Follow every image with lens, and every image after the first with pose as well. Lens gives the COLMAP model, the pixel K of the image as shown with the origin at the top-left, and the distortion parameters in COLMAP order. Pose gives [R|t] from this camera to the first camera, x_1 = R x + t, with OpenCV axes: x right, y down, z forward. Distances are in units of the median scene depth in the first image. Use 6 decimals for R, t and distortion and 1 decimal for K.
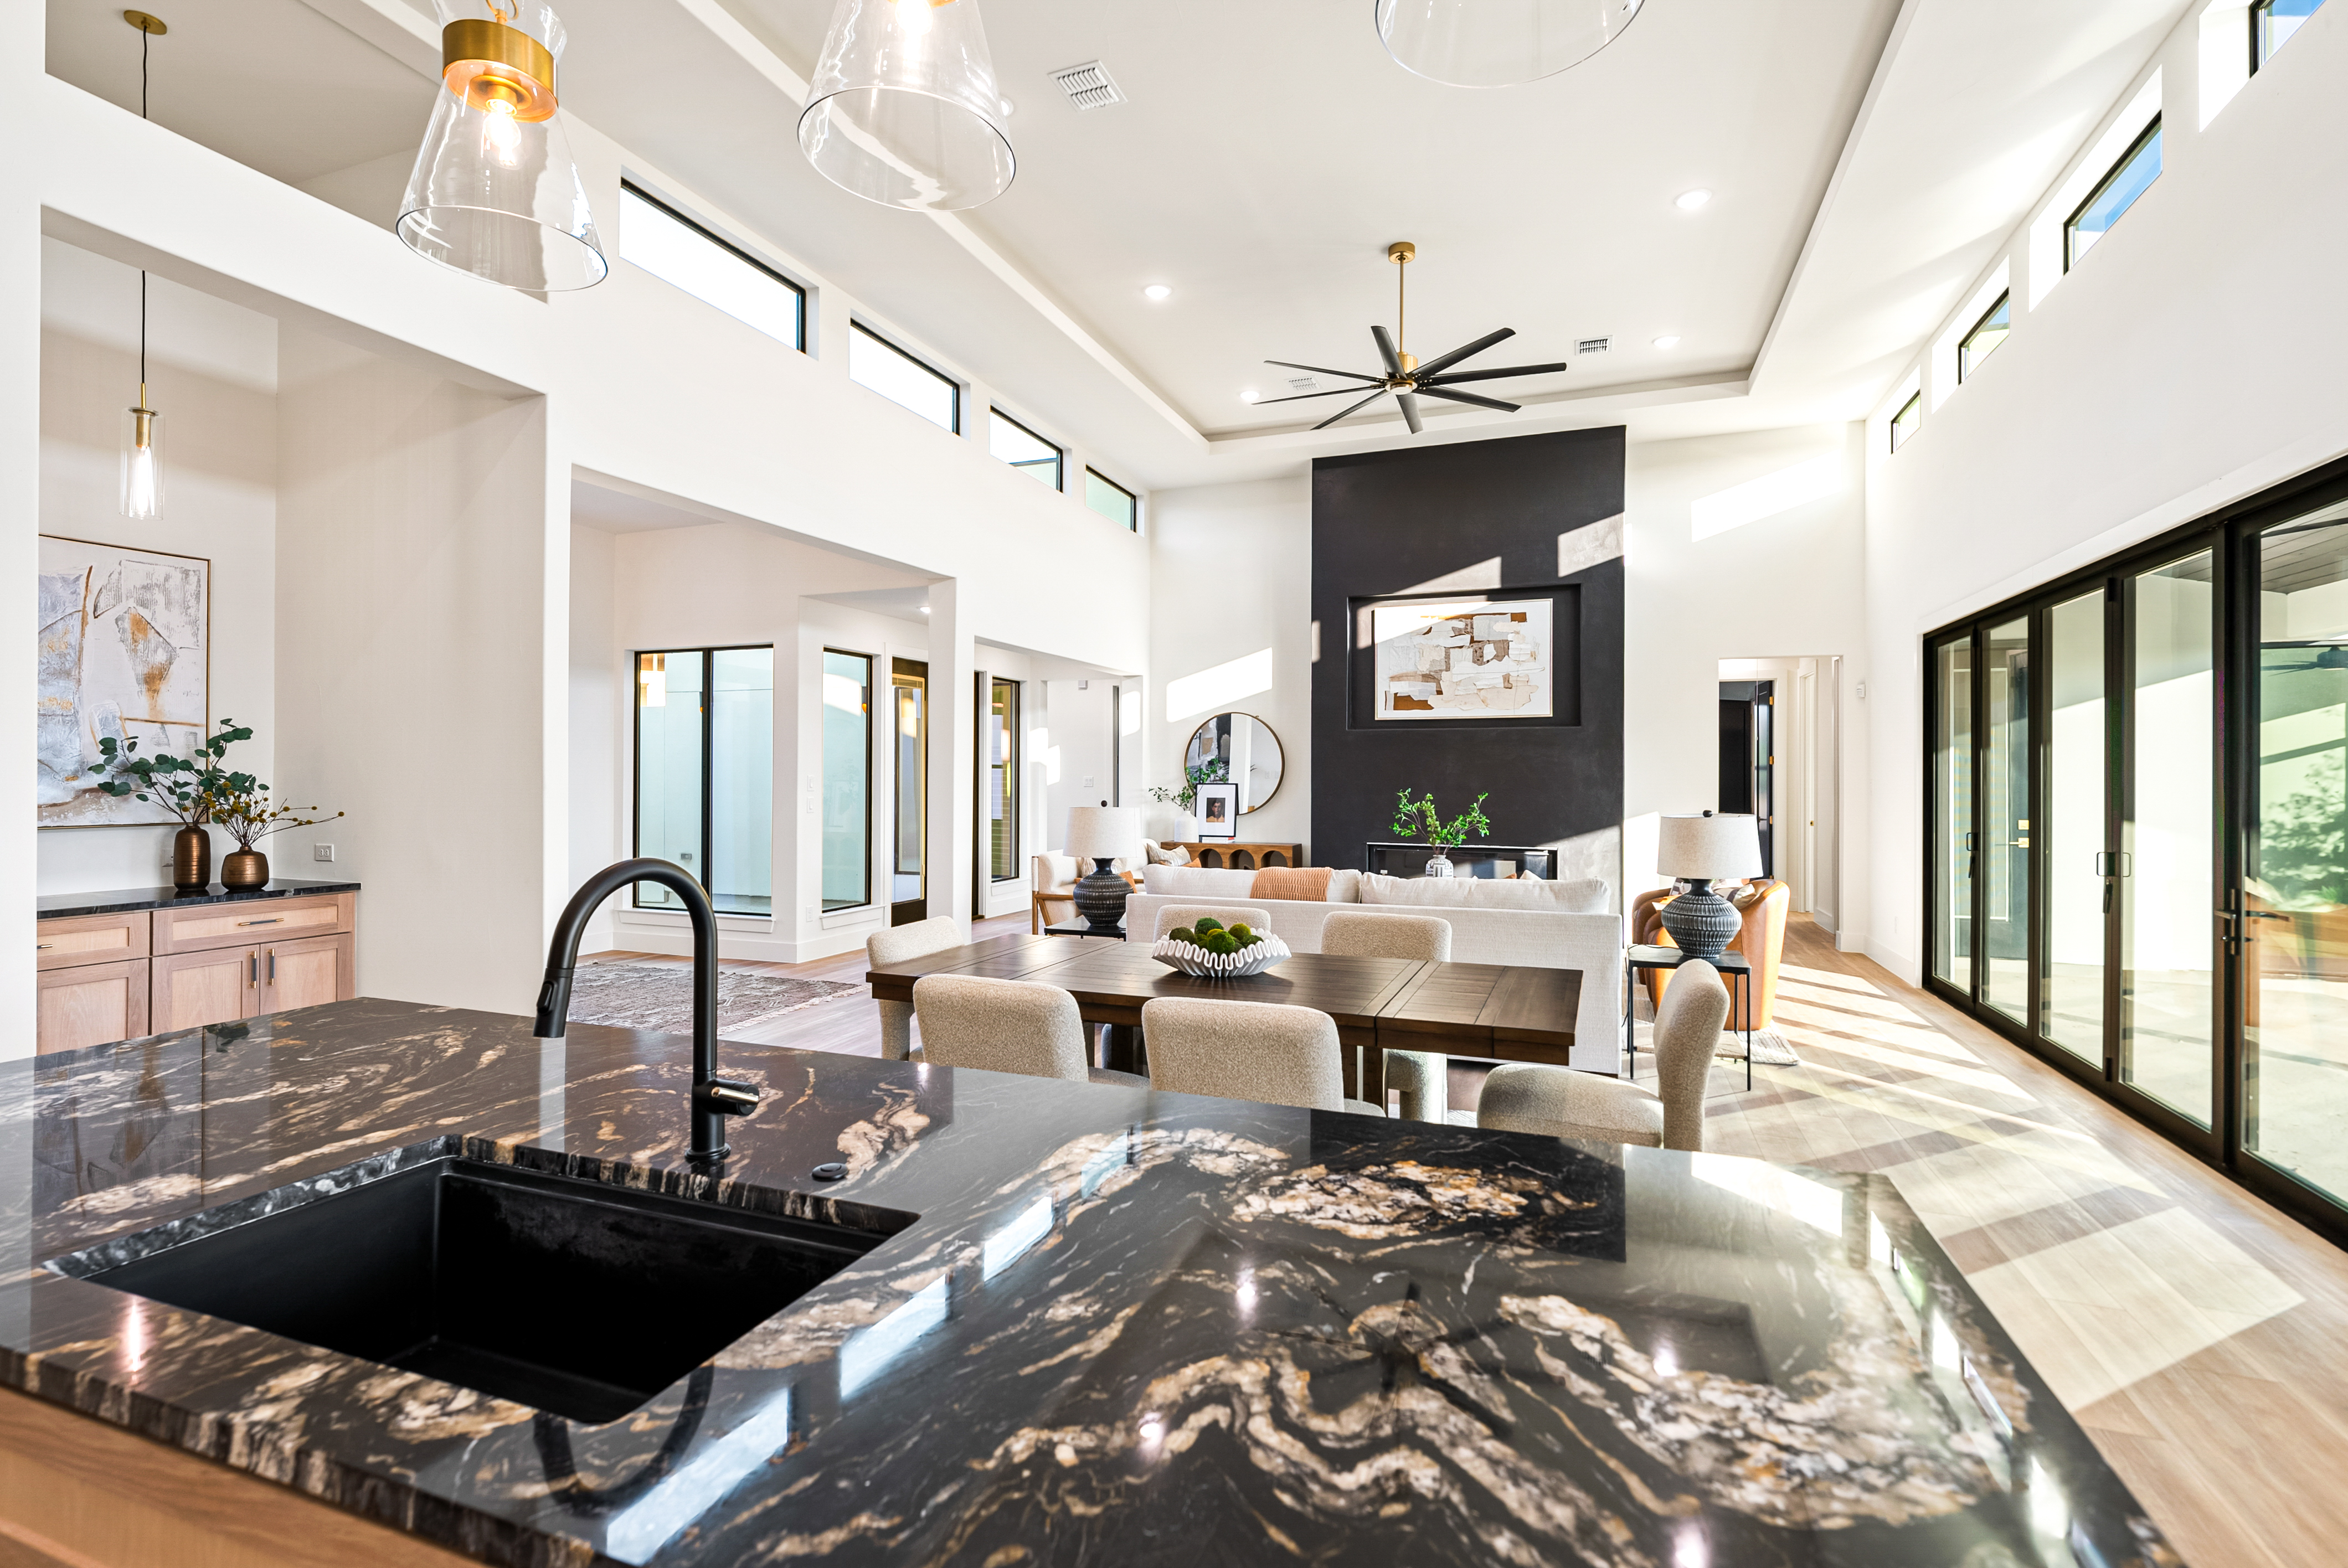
lens RADIAL K [[1076.2, 0, 1176.1], [0, 1076.2, 776.3], [0, 0, 1]] dist [-0.001344, -0.000049]
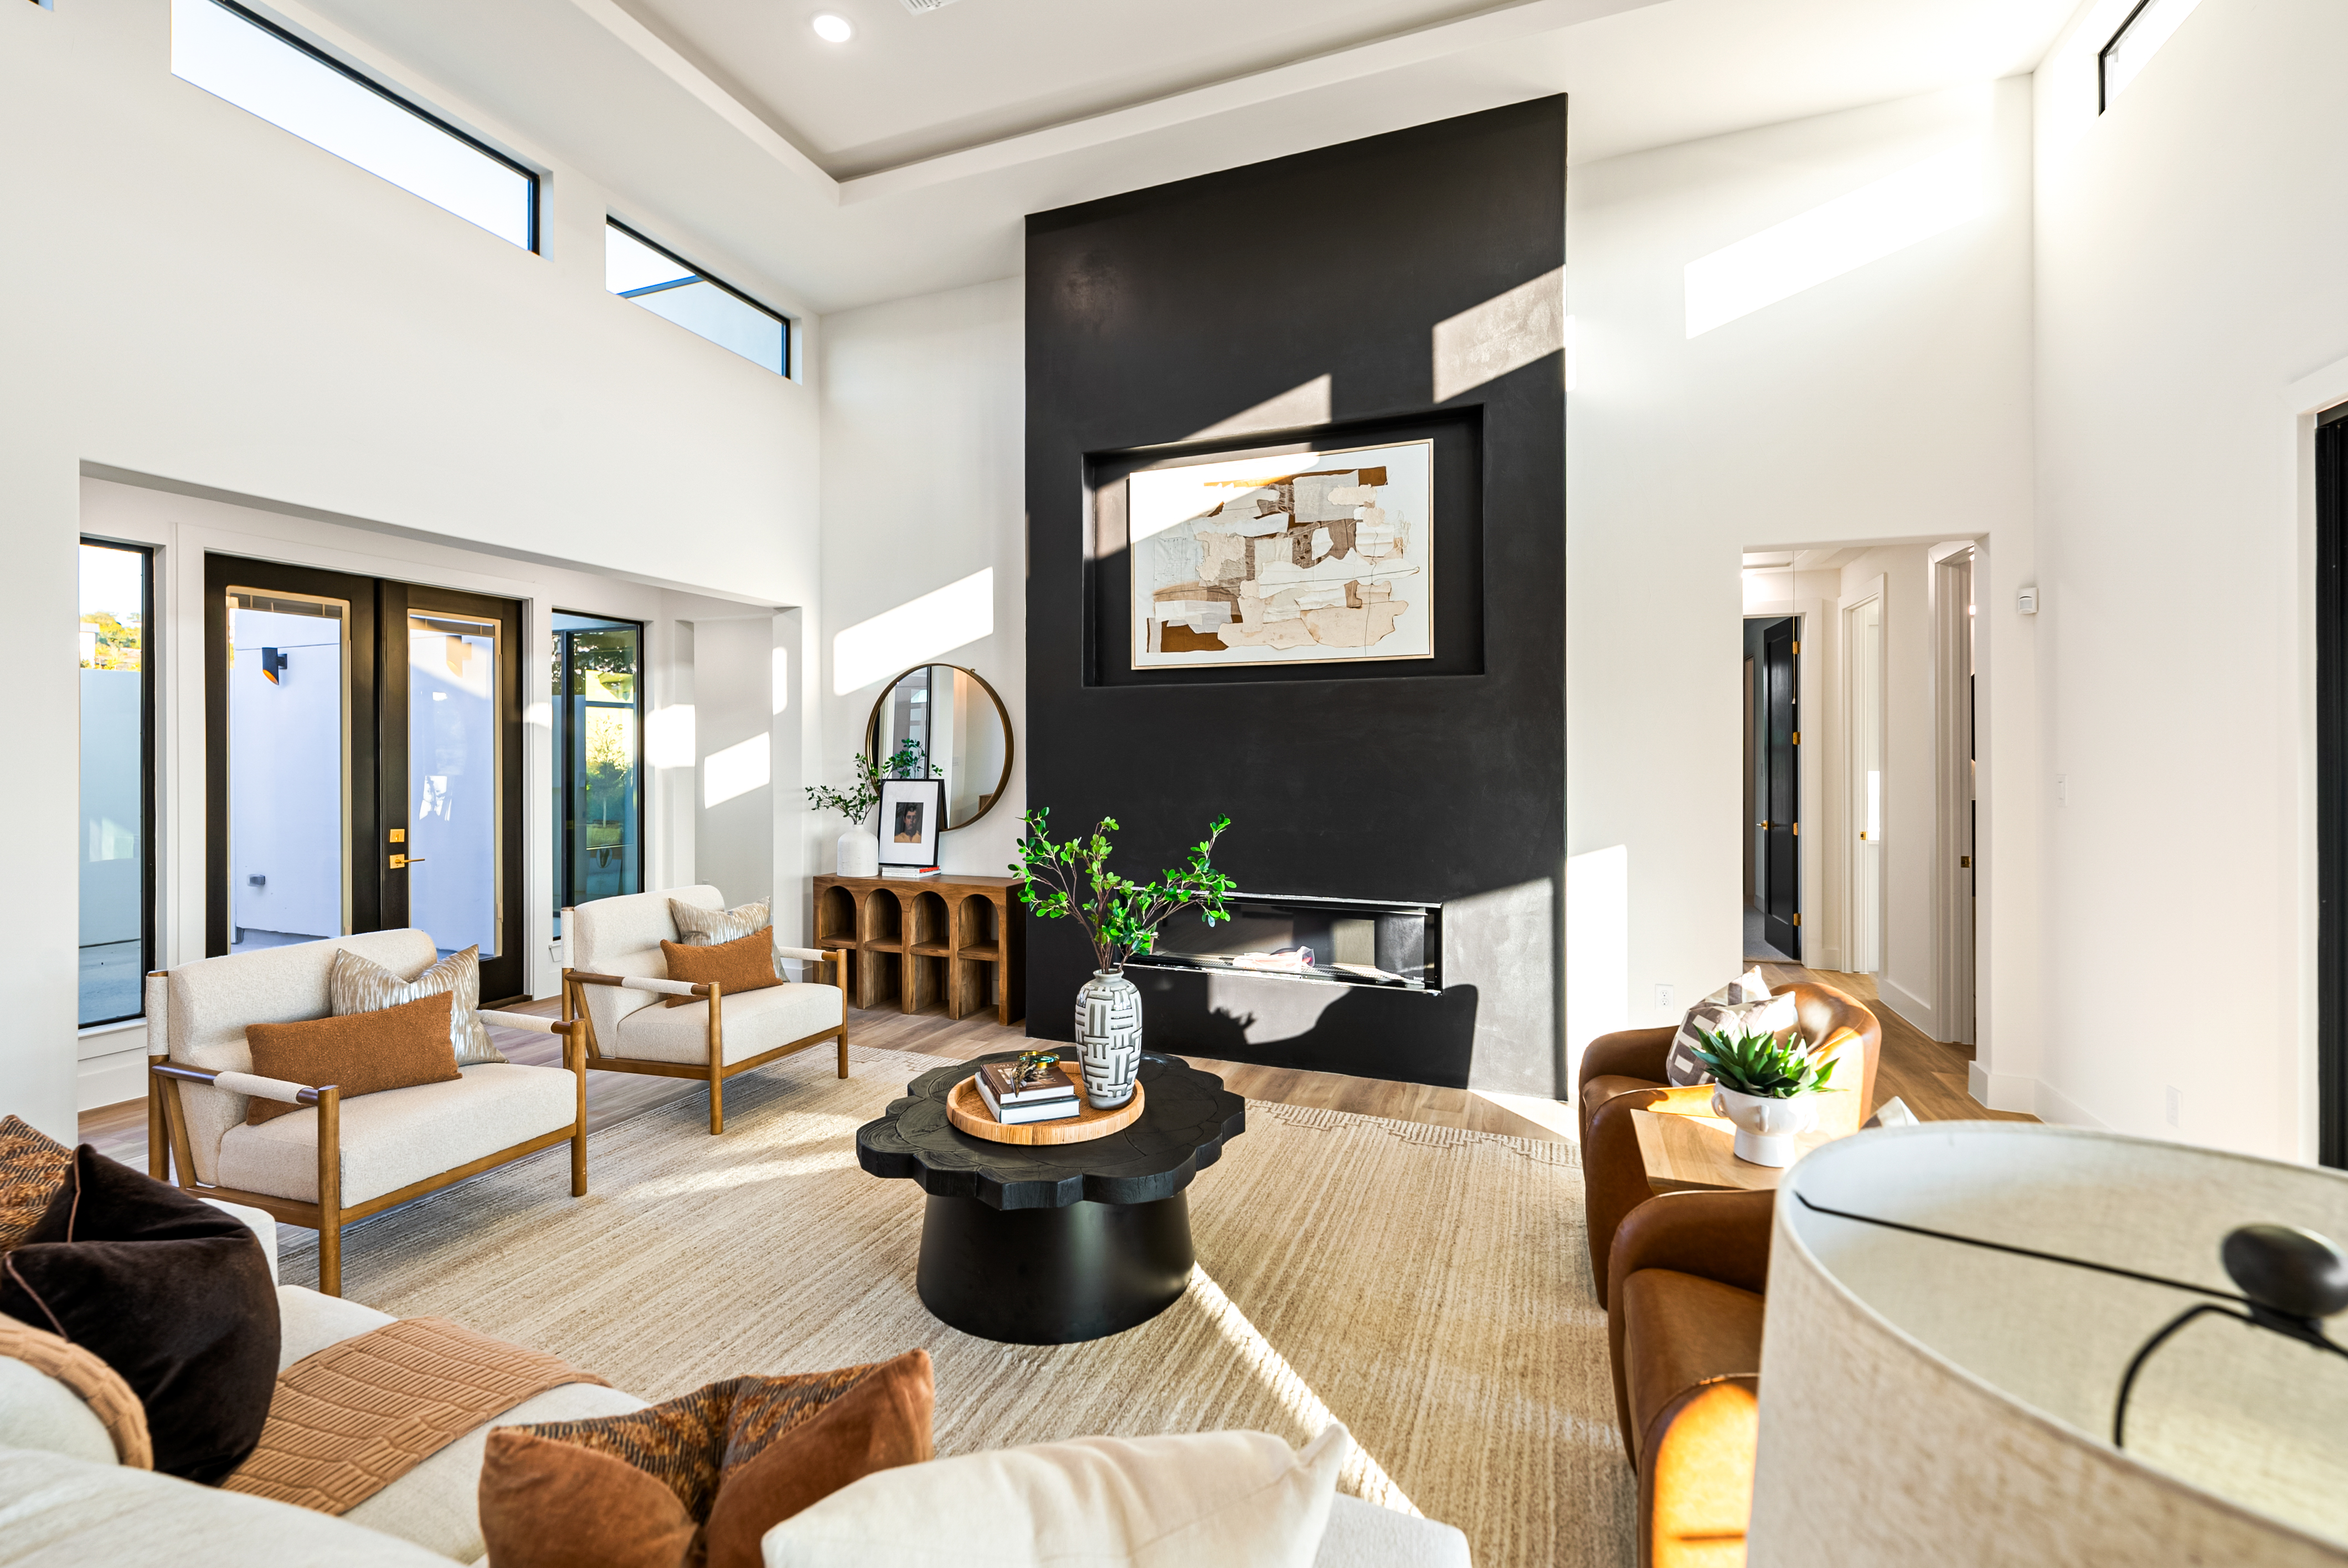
lens RADIAL K [[963.6, 0, 1182.6], [0, 963.6, 756.8], [0, 0, 1]] dist [-0.000082, -0.001382]
pose [[0.999989, -0.003776, 0.002720, 0.217697], [0.003775, 0.999993, 0.000357, -0.006680], [-0.002721, -0.000347, 0.999996, 0.507084]]
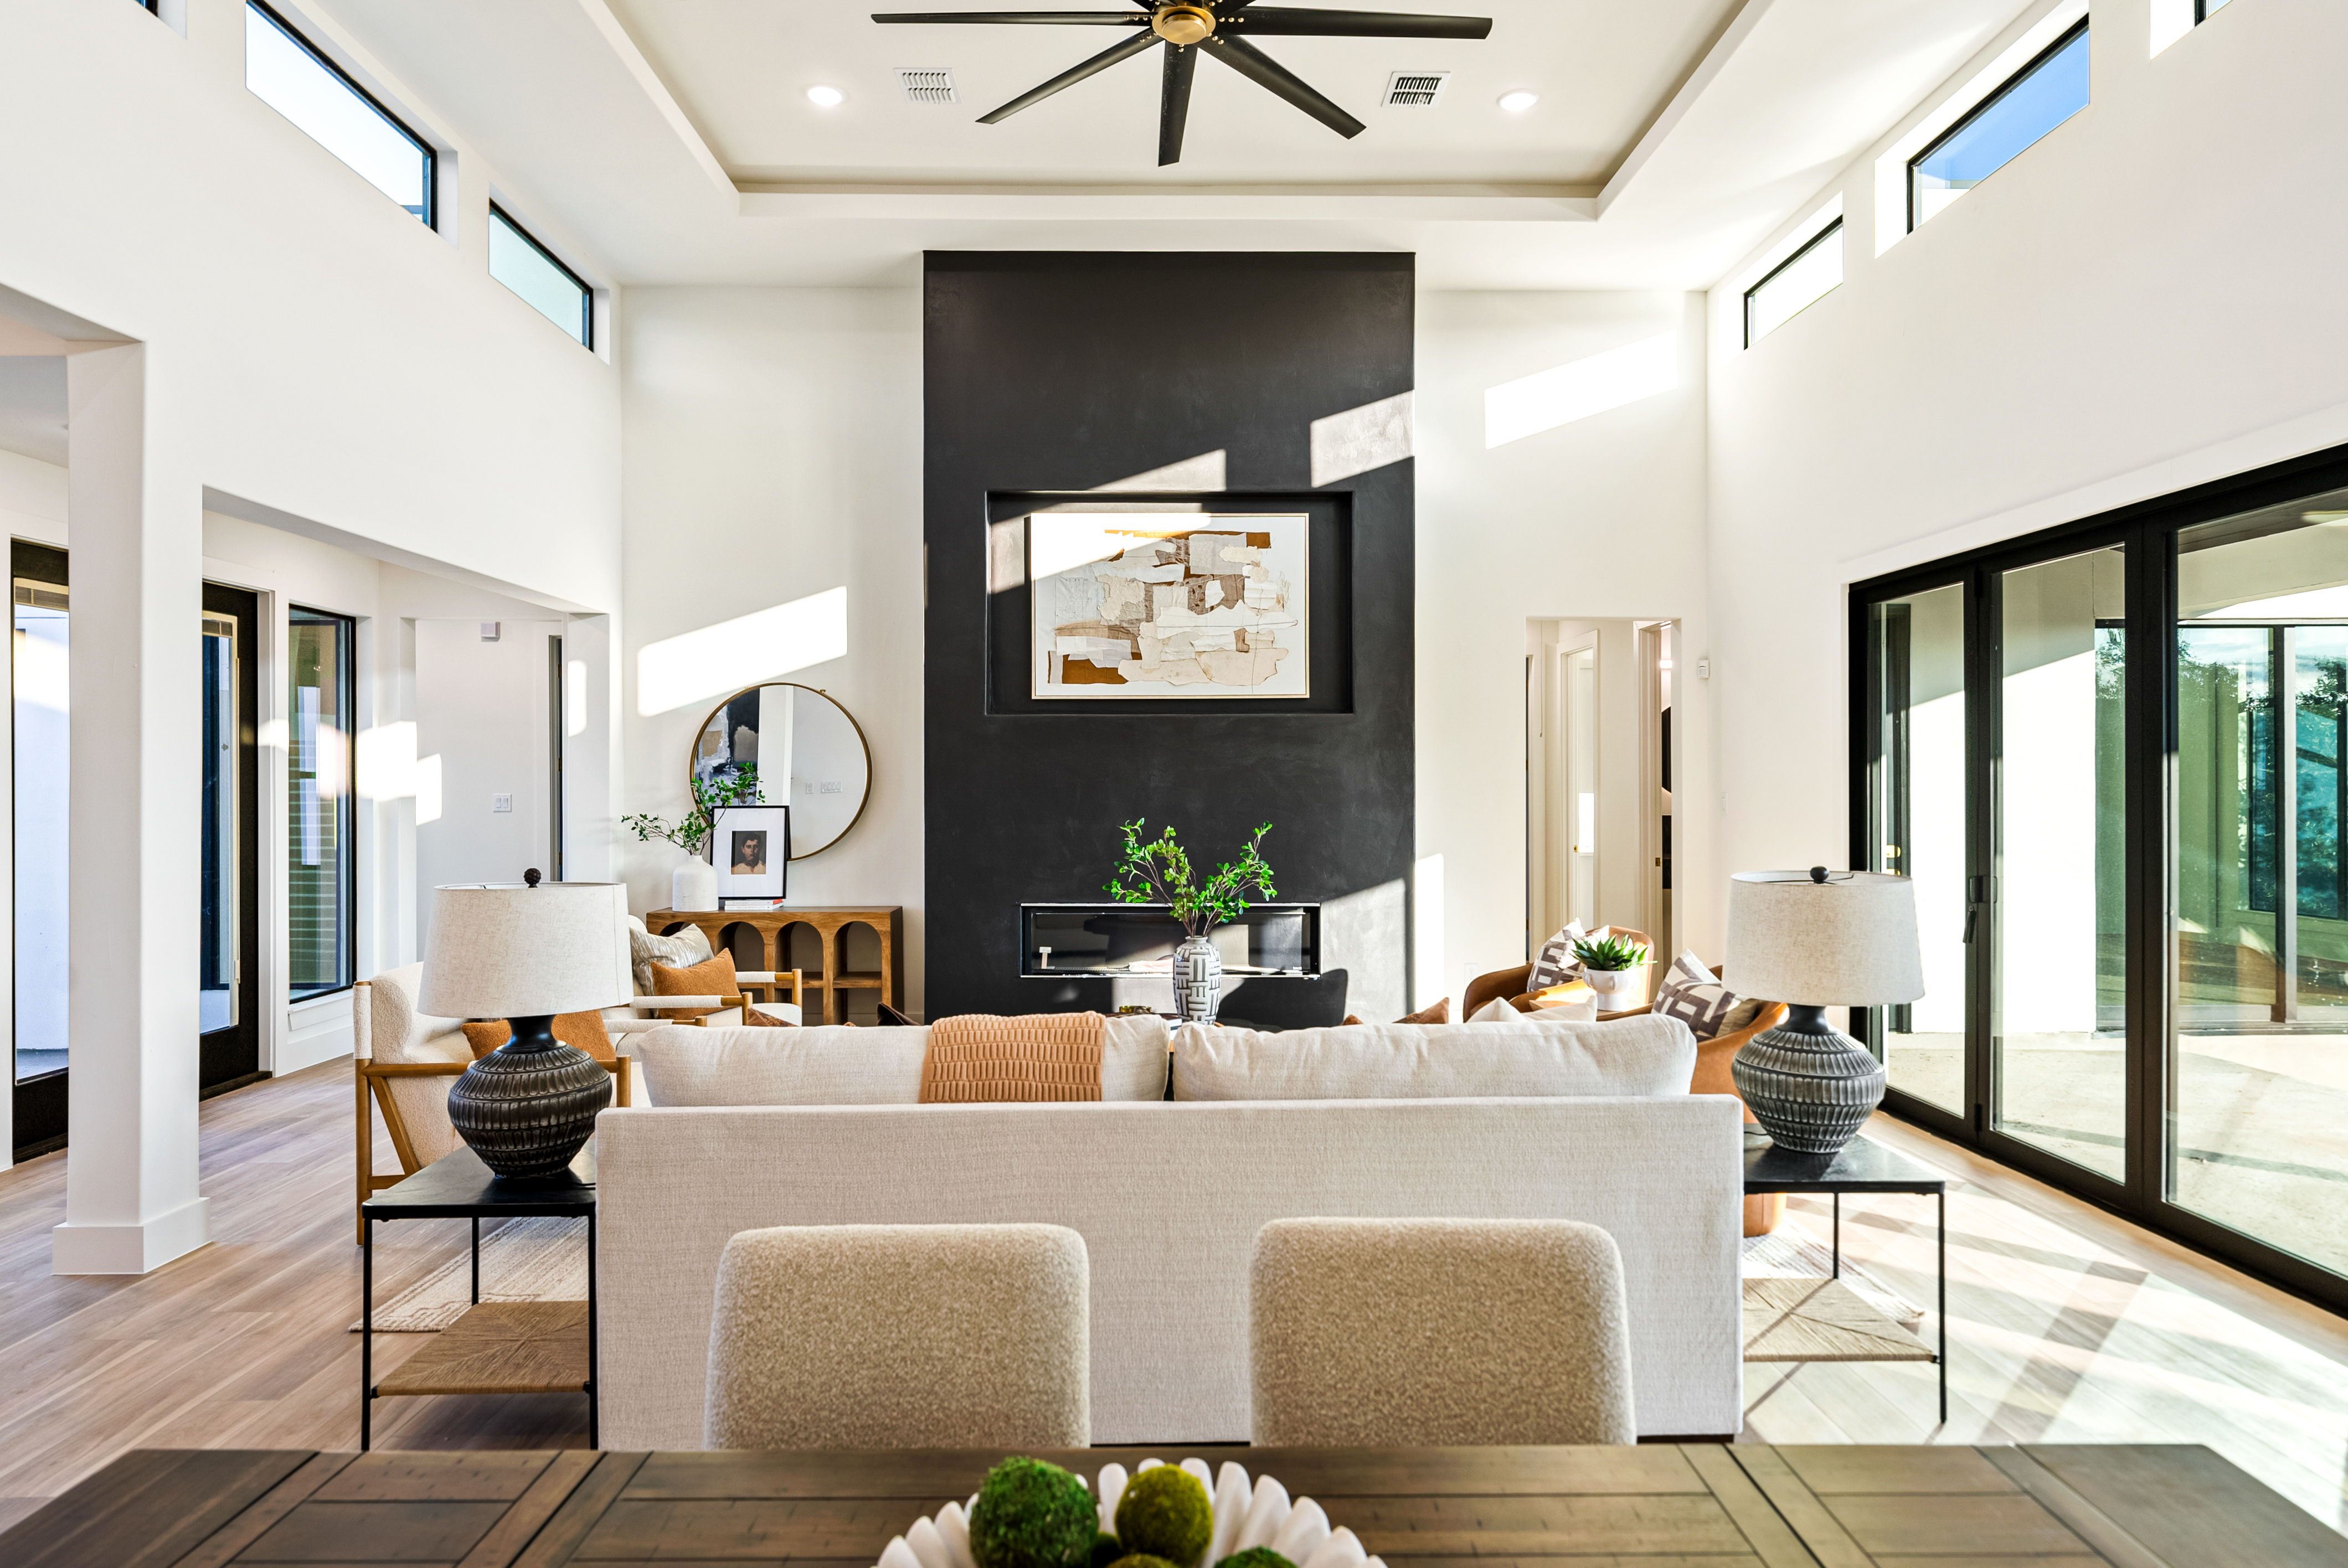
lens RADIAL K [[1329.8, 0, 1180.0], [0, 1329.8, 782.6], [0, 0, 1]] dist [0.004480, -0.000897]
pose [[0.926600, -0.005679, 0.376006, -0.018978], [0.005462, 0.999984, 0.001645, -0.006627], [-0.376009, 0.000529, 0.926616, 0.289079]]
